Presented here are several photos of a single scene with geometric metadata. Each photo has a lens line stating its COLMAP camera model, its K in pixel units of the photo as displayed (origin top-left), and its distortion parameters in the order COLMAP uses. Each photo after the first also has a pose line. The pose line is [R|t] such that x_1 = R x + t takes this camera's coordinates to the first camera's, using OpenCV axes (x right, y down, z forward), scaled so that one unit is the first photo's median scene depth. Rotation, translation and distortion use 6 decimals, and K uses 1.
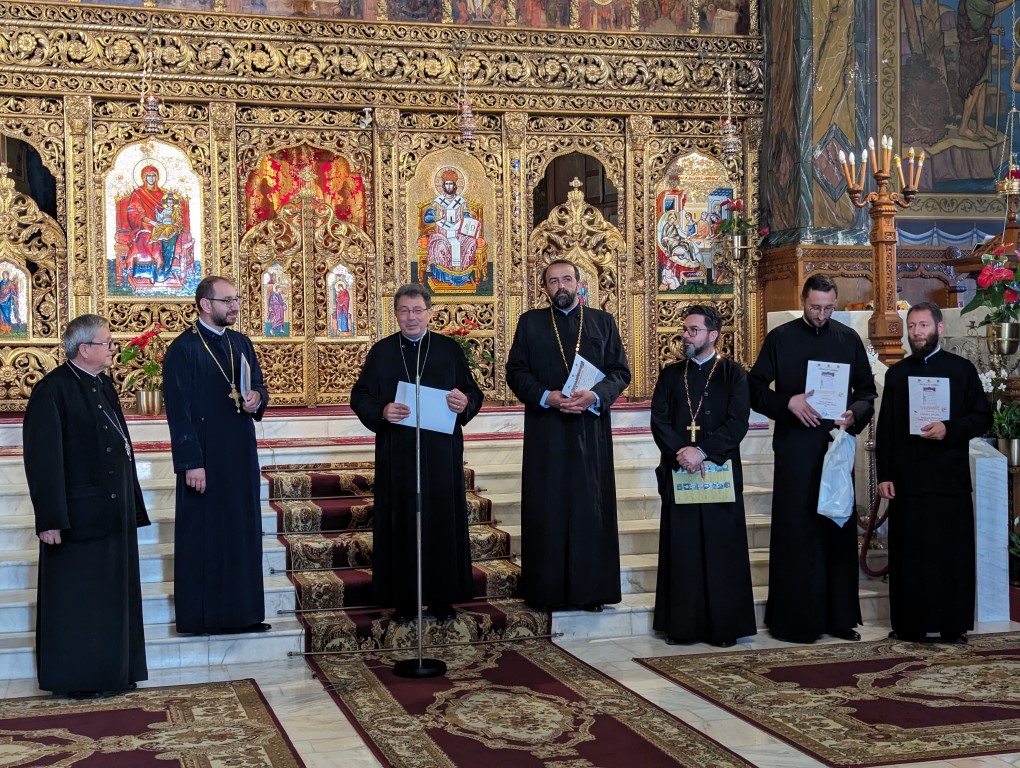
lens RADIAL K [[1438.7, 0, 508.9], [0, 1438.7, 389.4], [0, 0, 1]] dist [0.062723, 0.000000]
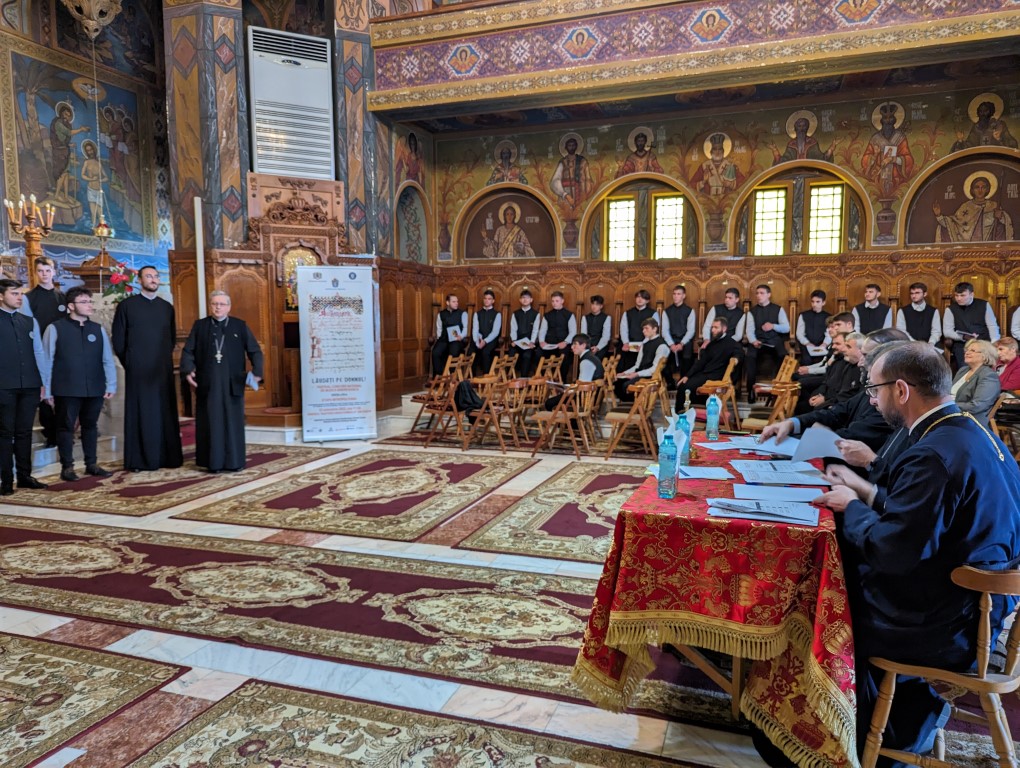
lens RADIAL K [[719.3, 0, 516.9], [0, 719.3, 389.3], [0, 0, 1]] dist [0.064900, -0.056103]
pose [[0.566126, -0.062154, 0.821972, -0.140790], [0.010775, 0.997626, 0.068015, 0.007908], [-0.824248, -0.029649, 0.565452, -0.007317]]
